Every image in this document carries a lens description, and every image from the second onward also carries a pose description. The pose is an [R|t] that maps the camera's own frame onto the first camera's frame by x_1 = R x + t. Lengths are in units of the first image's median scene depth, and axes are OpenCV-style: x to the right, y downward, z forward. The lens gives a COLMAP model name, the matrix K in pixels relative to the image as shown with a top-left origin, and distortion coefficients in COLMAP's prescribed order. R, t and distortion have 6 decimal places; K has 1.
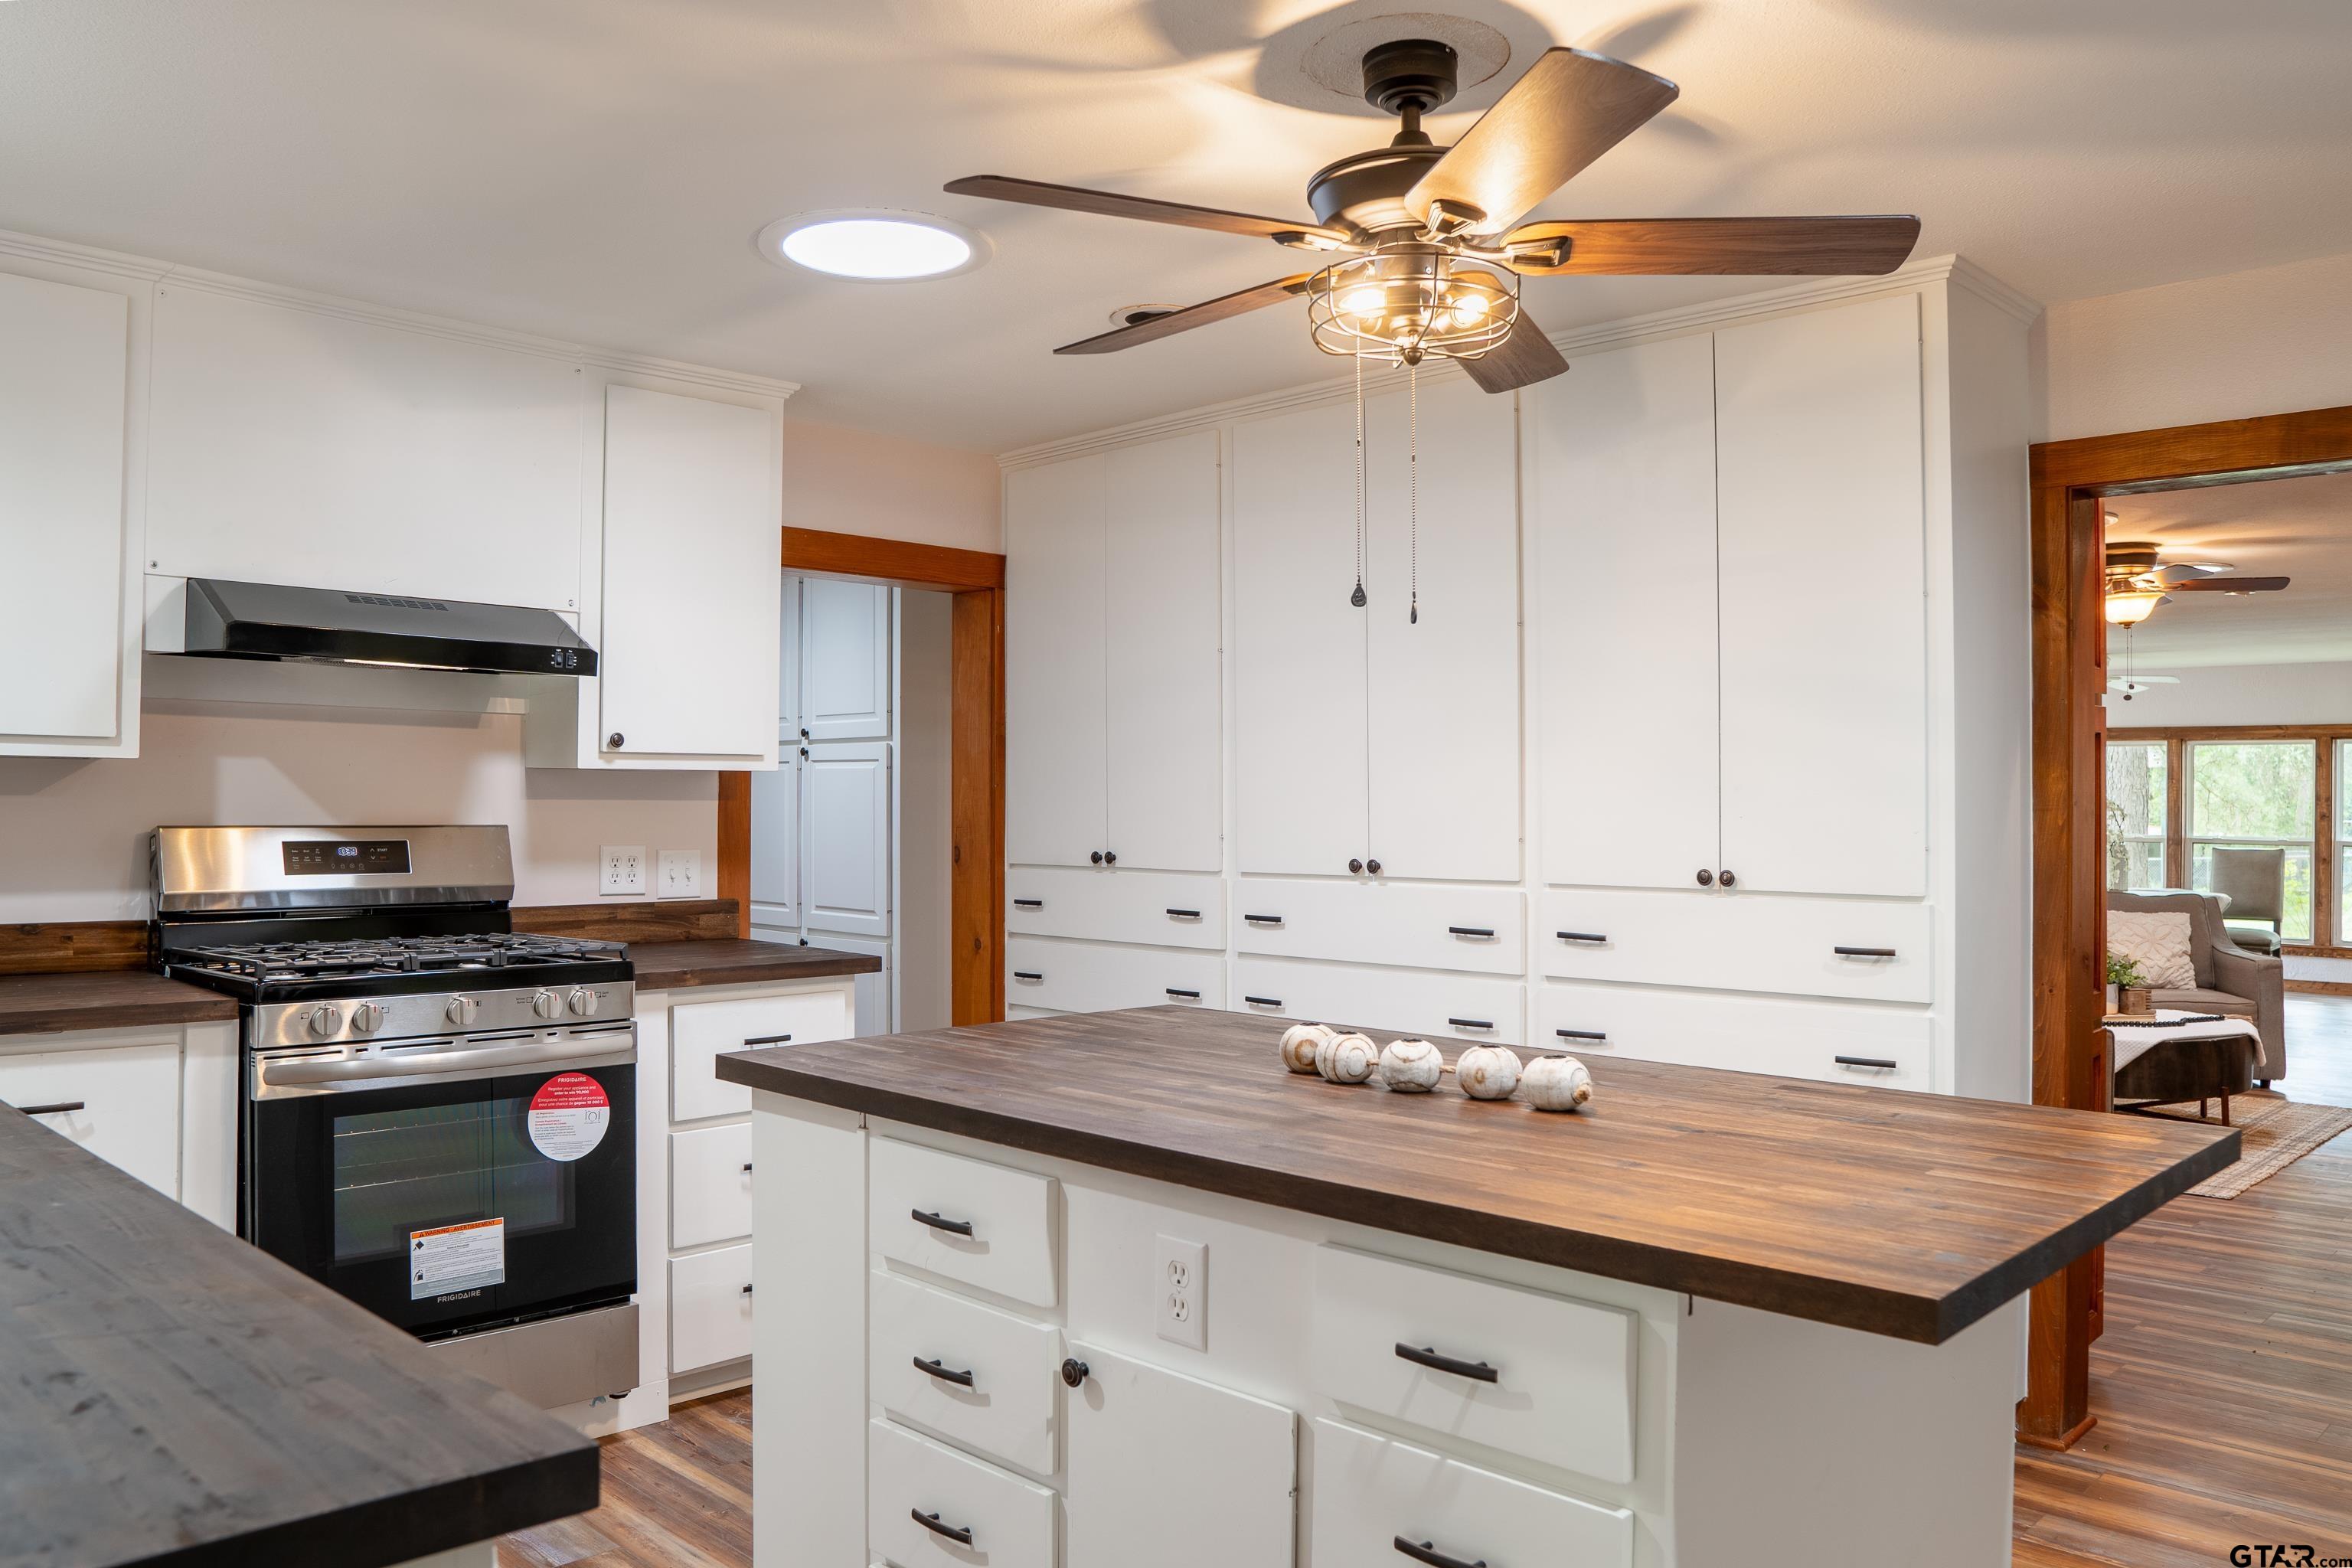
lens RADIAL K [[1687.5, 0, 1191.8], [0, 1687.5, 793.8], [0, 0, 1]] dist [-0.106789, 0.063915]
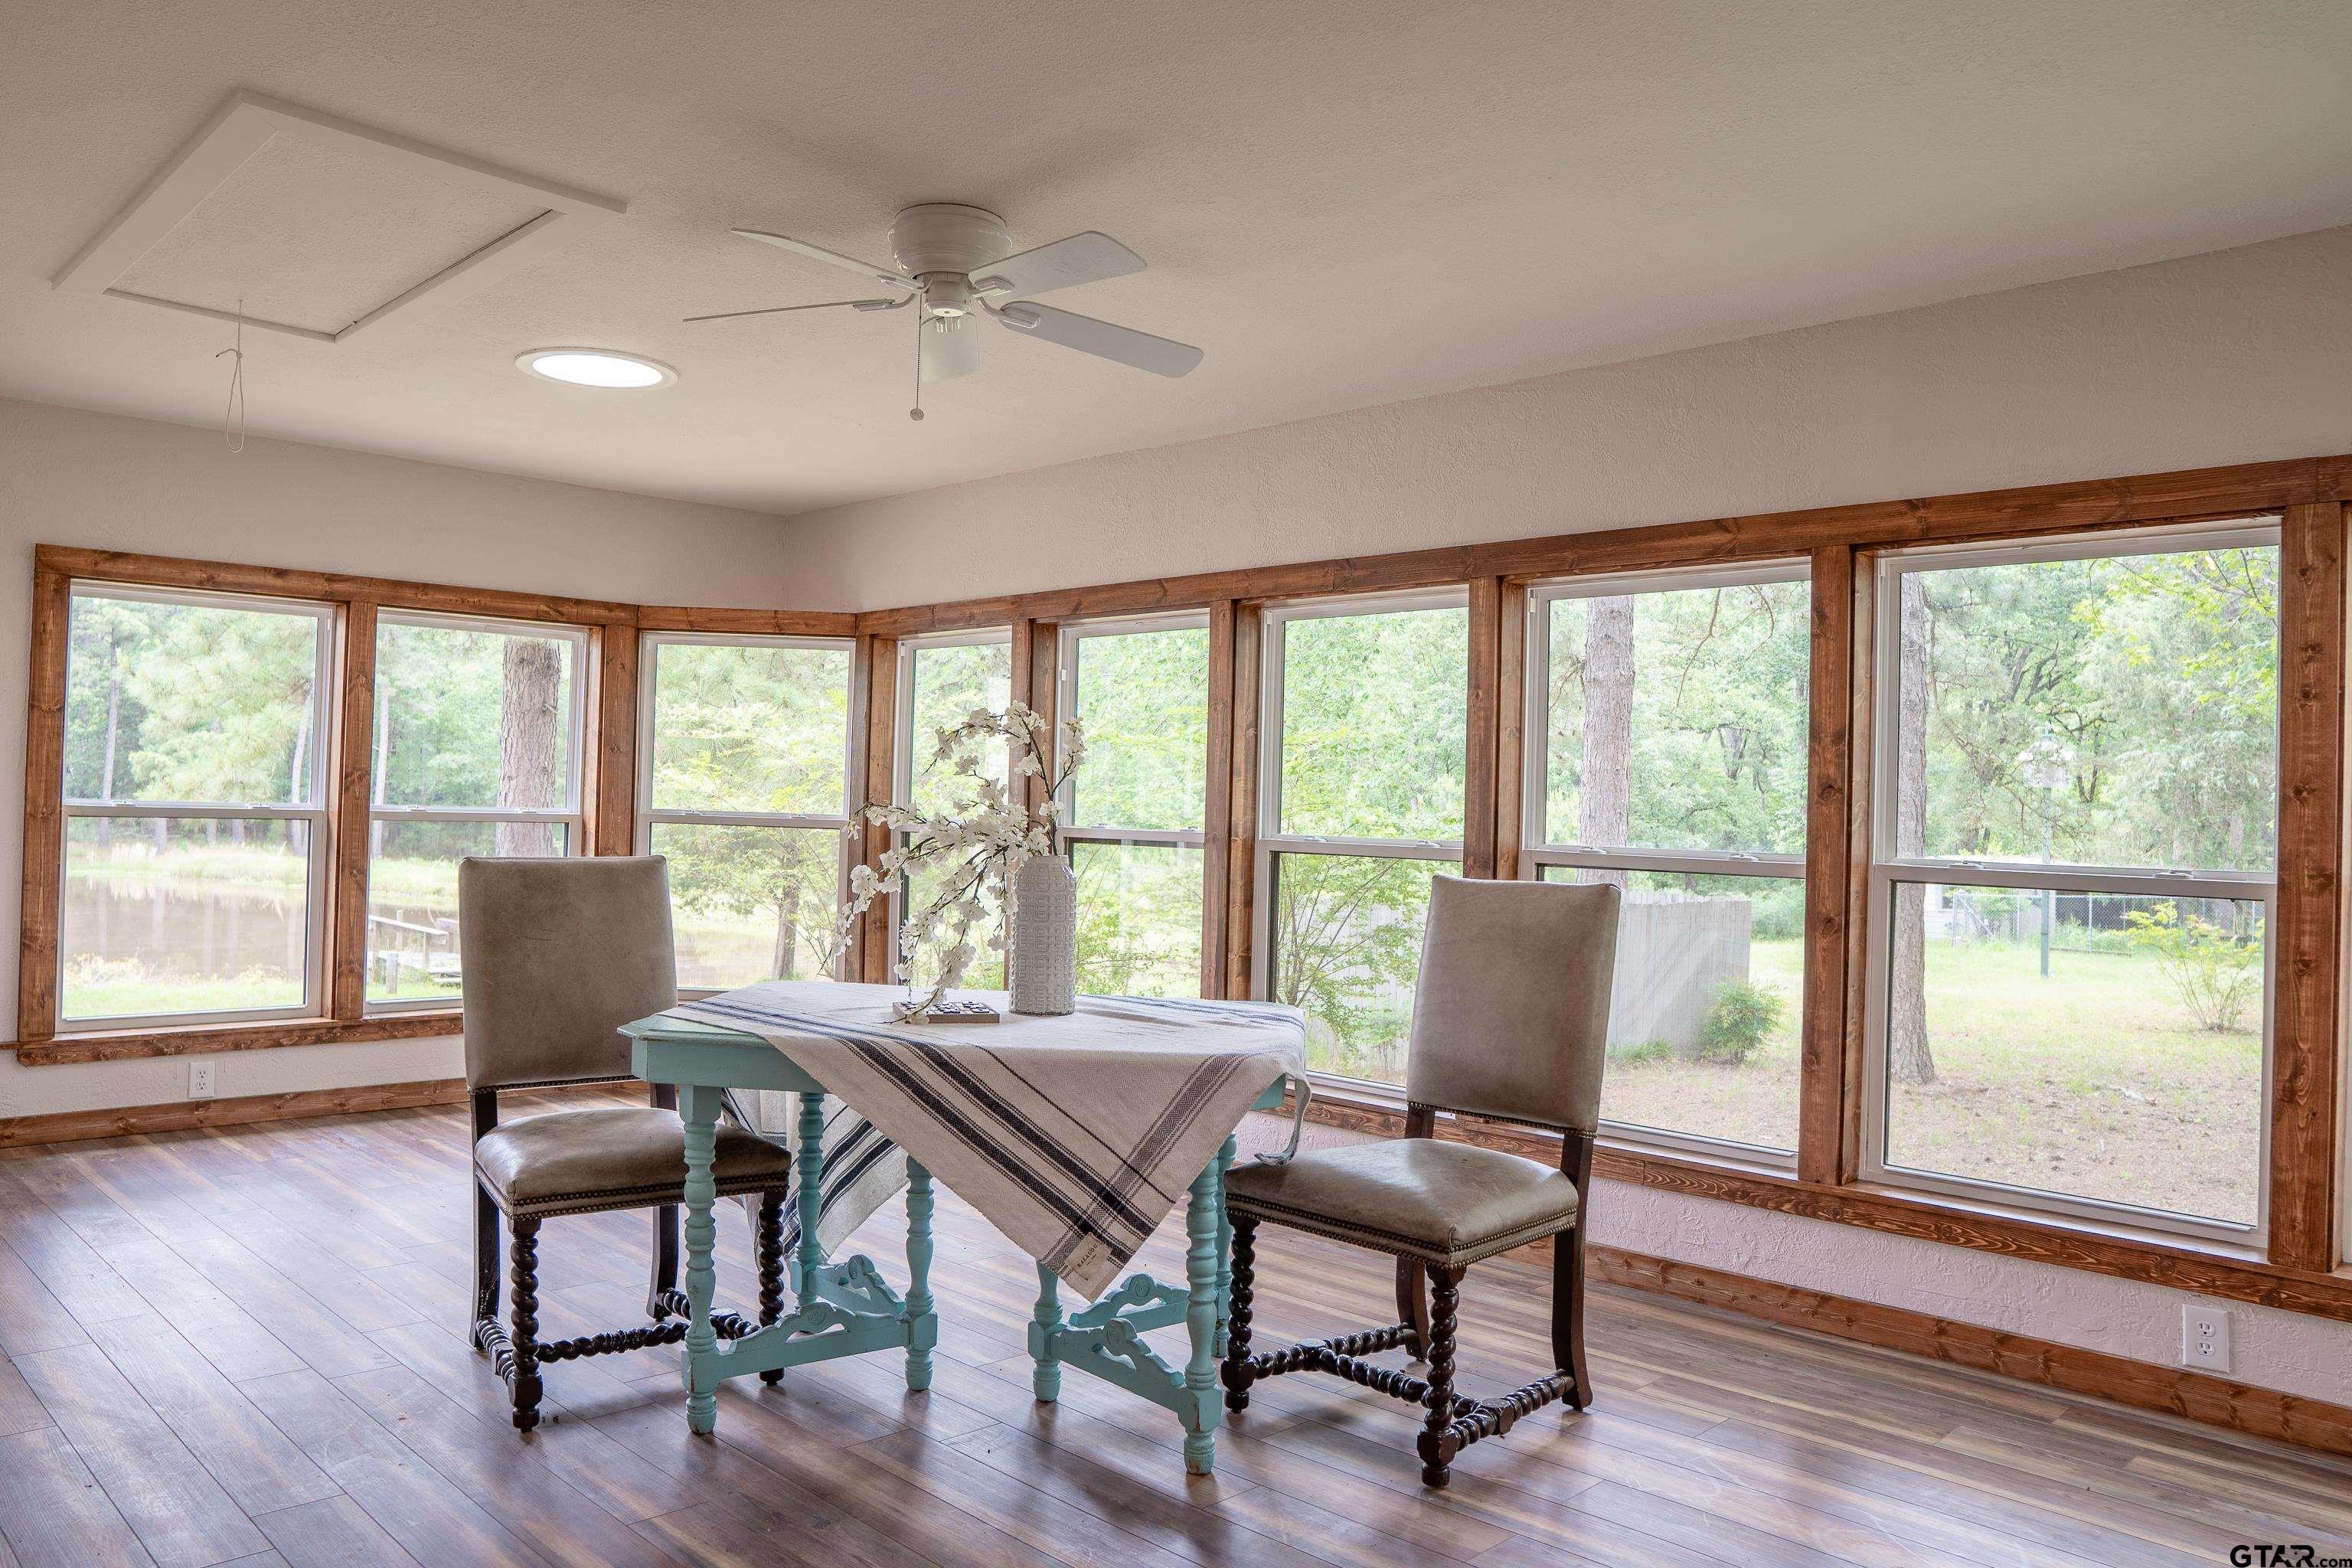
lens RADIAL K [[1687.5, 0, 1159.7], [0, 1687.5, 772.0], [0, 0, 1]] dist [-0.106789, 0.063915]
pose [[0.999691, 0.024415, 0.004735, 0.592916], [-0.024308, 0.999471, -0.021615, 0.022203], [-0.005261, 0.021494, 0.999755, 0.705682]]
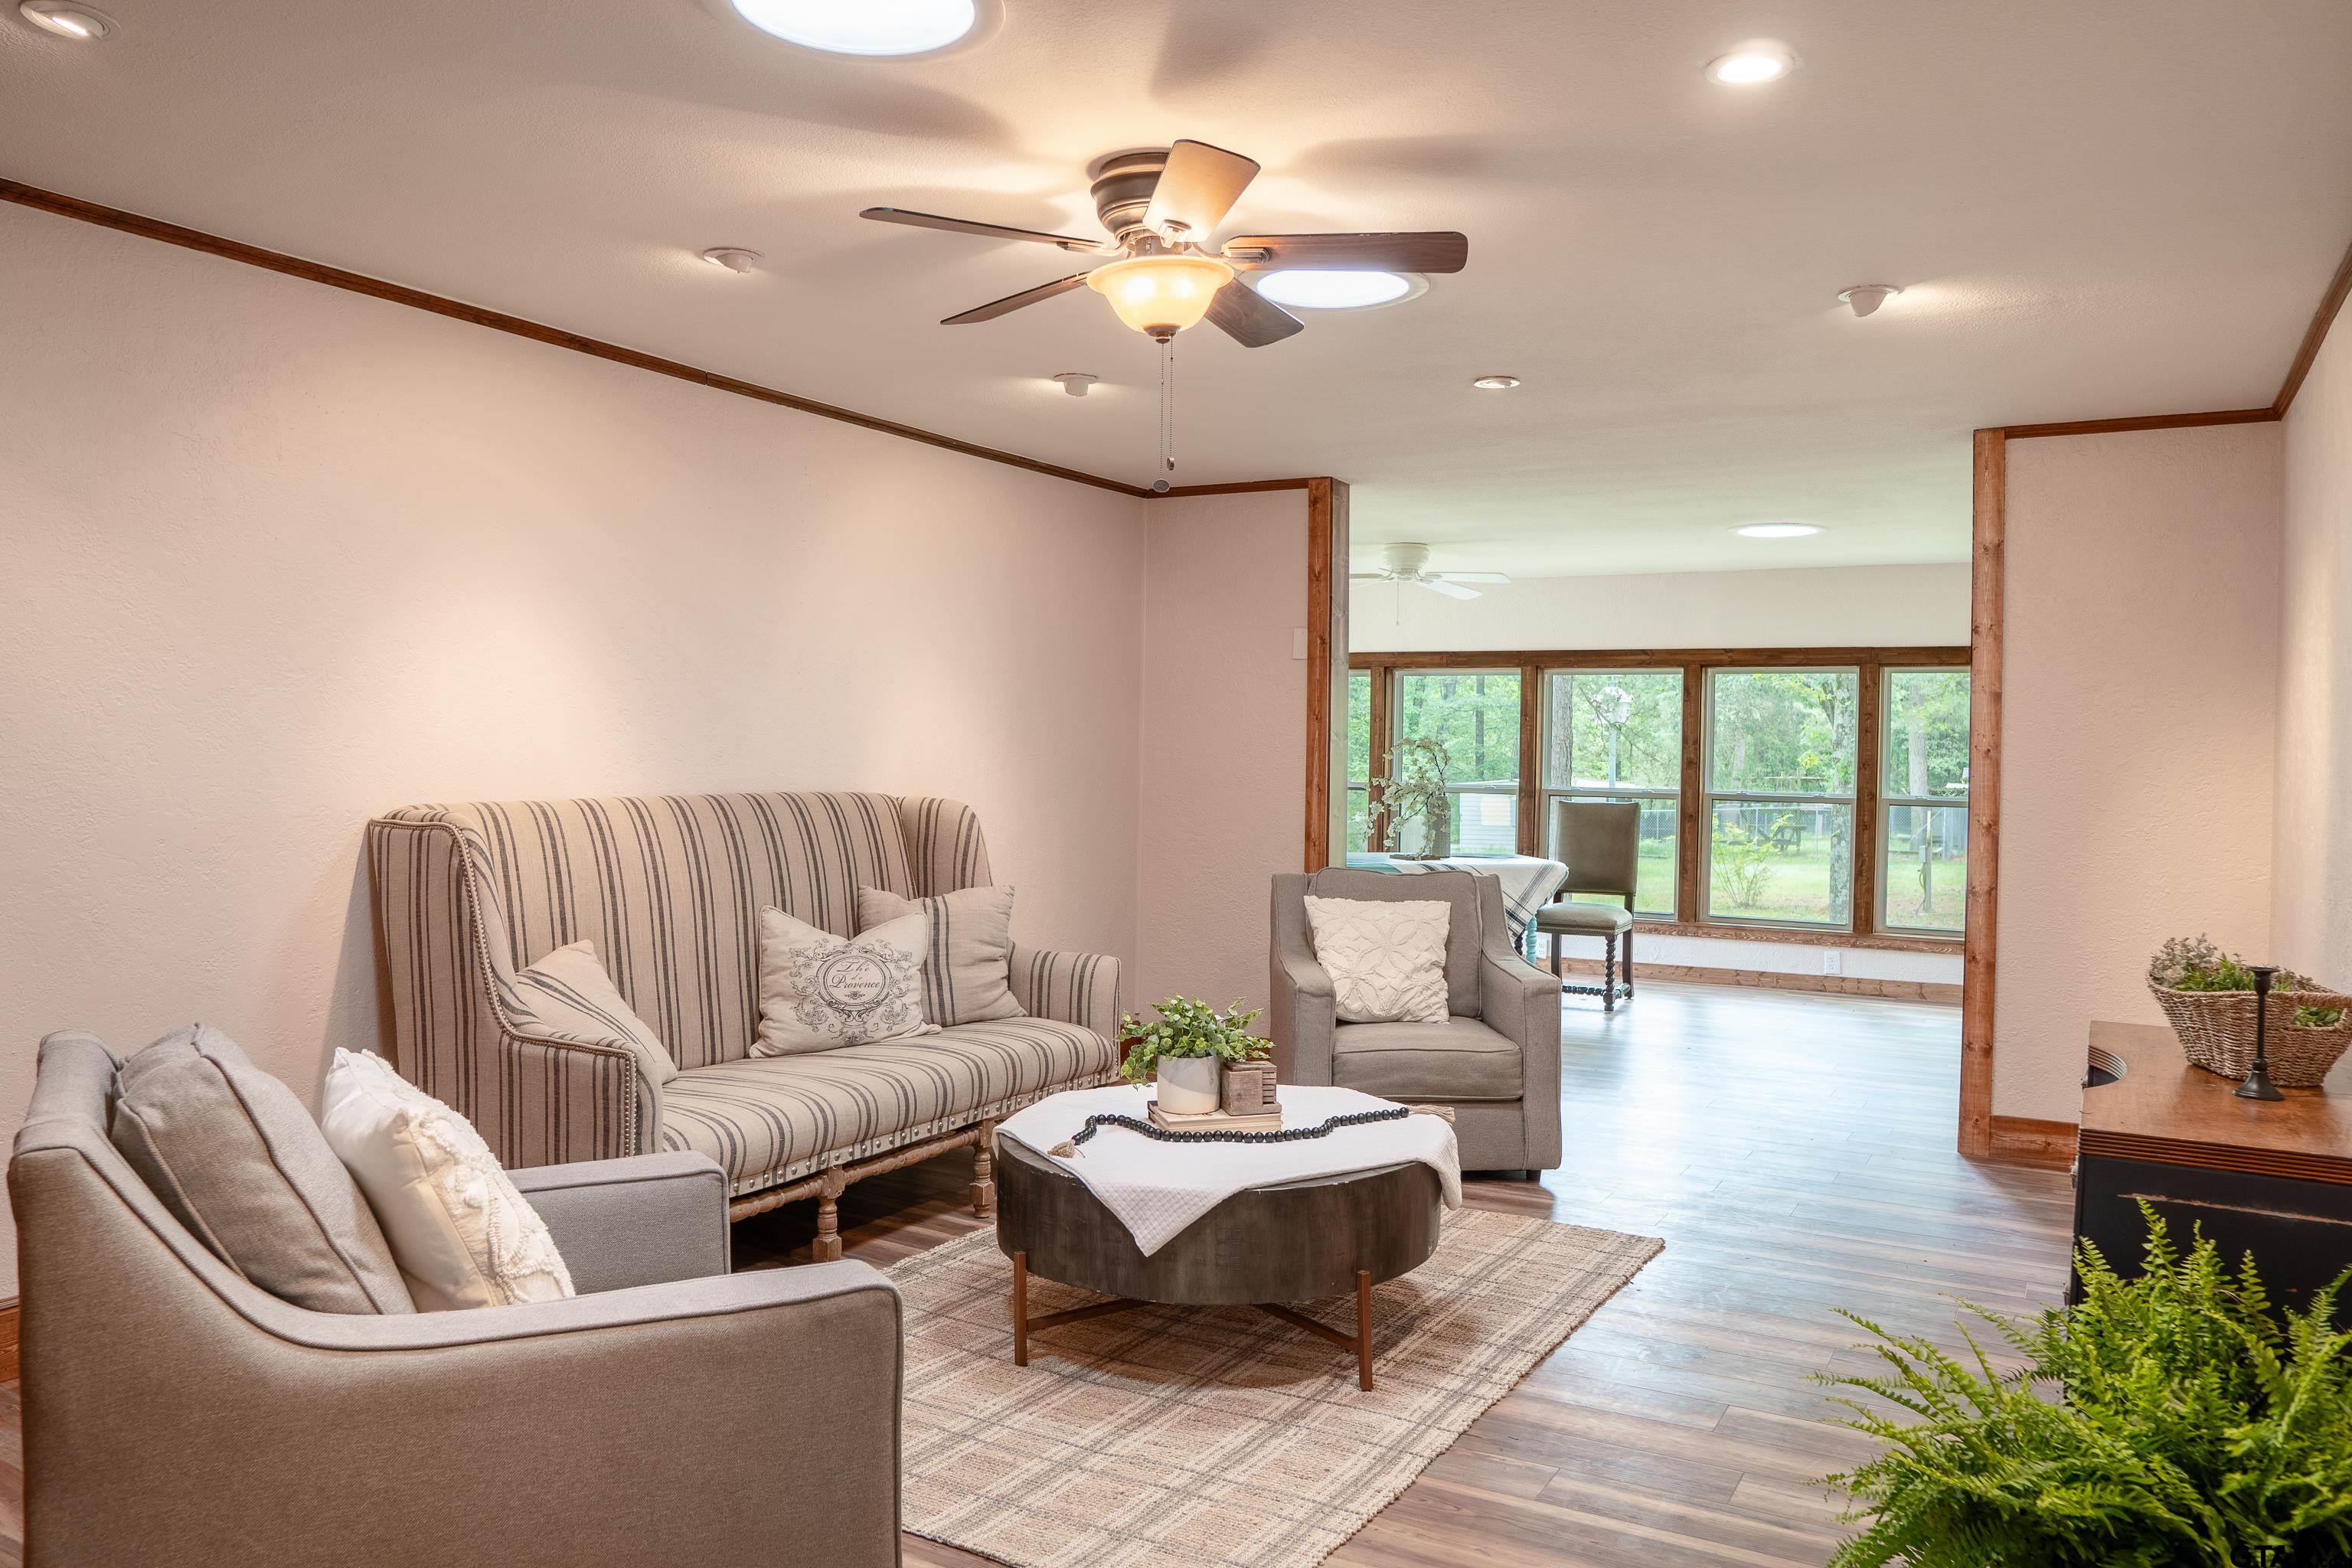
lens RADIAL K [[1687.5, 0, 1175.9], [0, 1687.5, 774.9], [0, 0, 1]] dist [-0.106789, 0.063915]
pose [[0.962952, 0.007404, 0.269570, 0.237817], [-0.012582, 0.999768, 0.017484, 0.008986], [-0.269378, -0.020228, 0.962822, 0.282349]]
